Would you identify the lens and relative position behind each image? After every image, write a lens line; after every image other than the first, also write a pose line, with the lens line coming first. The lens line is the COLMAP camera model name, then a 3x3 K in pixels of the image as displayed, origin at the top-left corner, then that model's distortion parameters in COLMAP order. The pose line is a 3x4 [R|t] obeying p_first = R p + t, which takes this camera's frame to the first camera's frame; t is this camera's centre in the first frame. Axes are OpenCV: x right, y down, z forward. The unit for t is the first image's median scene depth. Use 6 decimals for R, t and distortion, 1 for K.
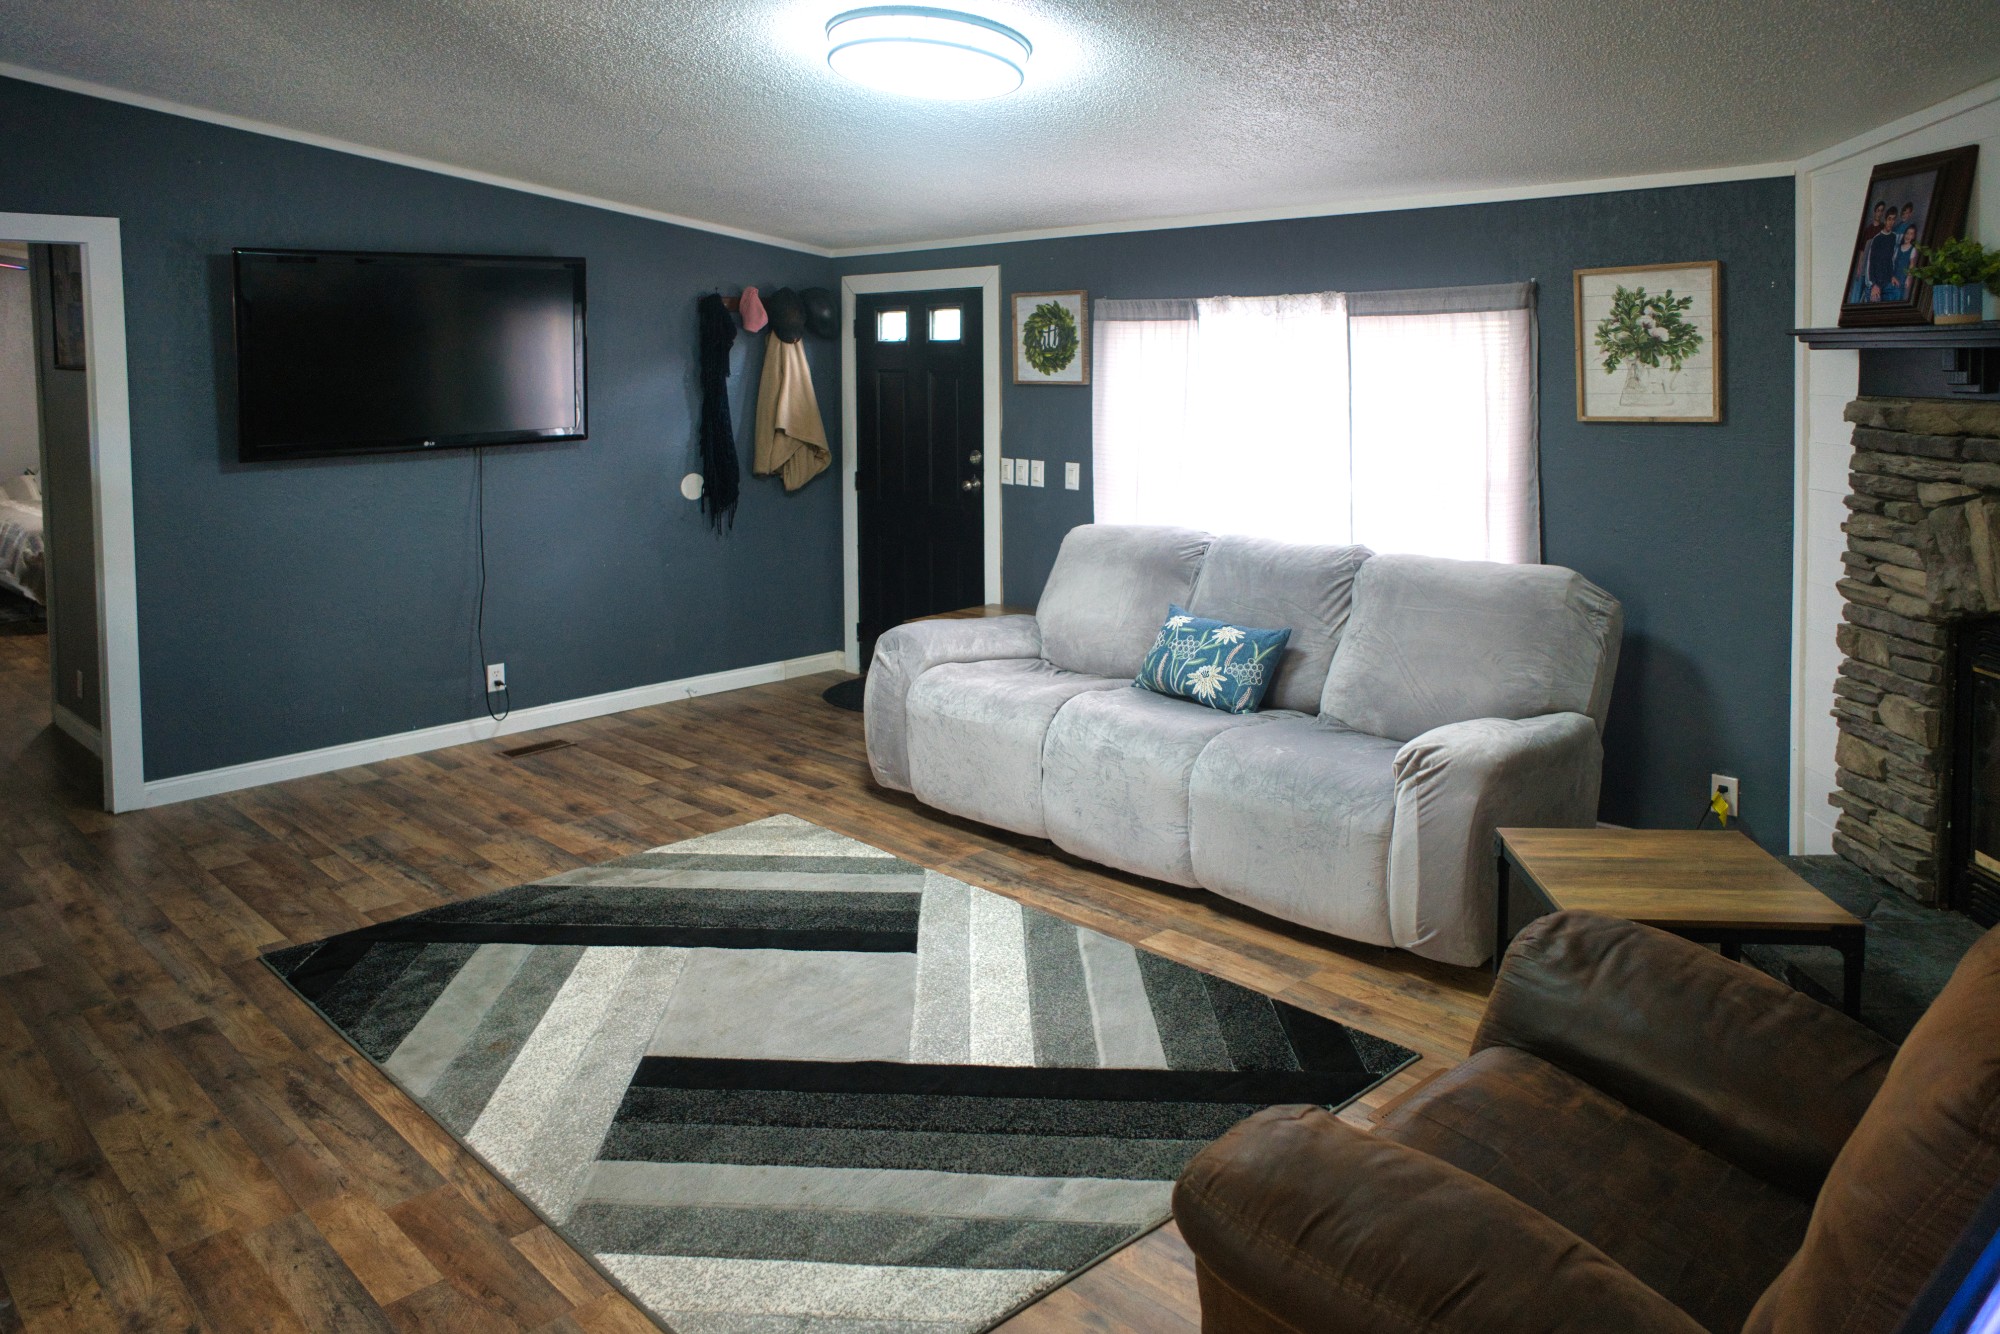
lens RADIAL K [[1384.5, 0, 953.2], [0, 1384.5, 435.6], [0, 0, 1]] dist [-0.023787, 0.037616]
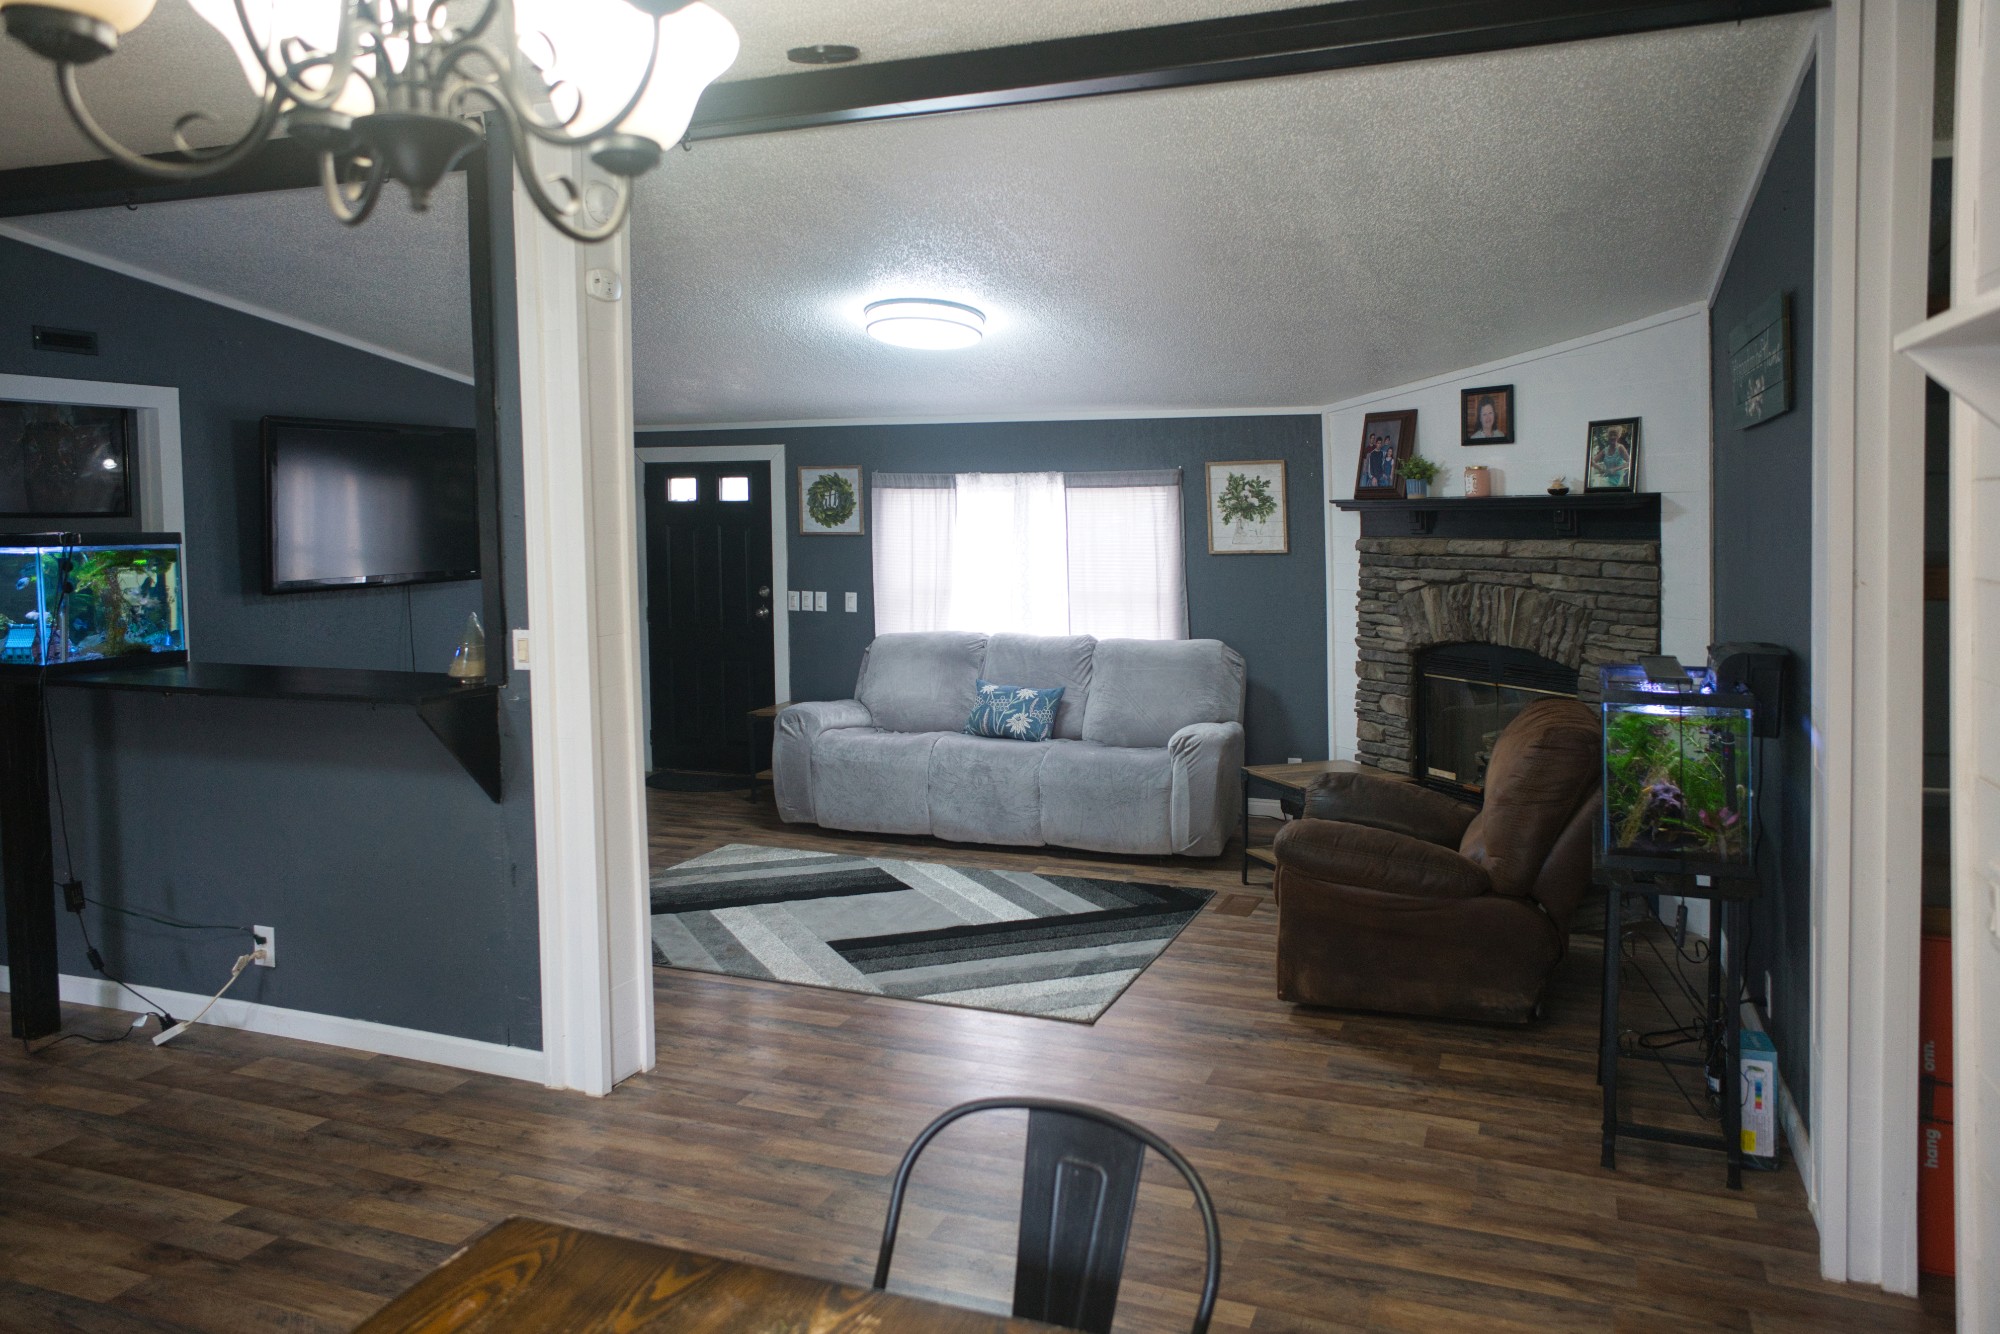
lens RADIAL K [[1384.5, 0, 988.3], [0, 1384.5, 544.1], [0, 0, 1]] dist [-0.023787, 0.037616]
pose [[0.899971, -0.005340, 0.435918, -0.523213], [0.021635, 0.999240, -0.032425, 0.026733], [-0.435413, 0.038613, 0.899402, -0.387761]]
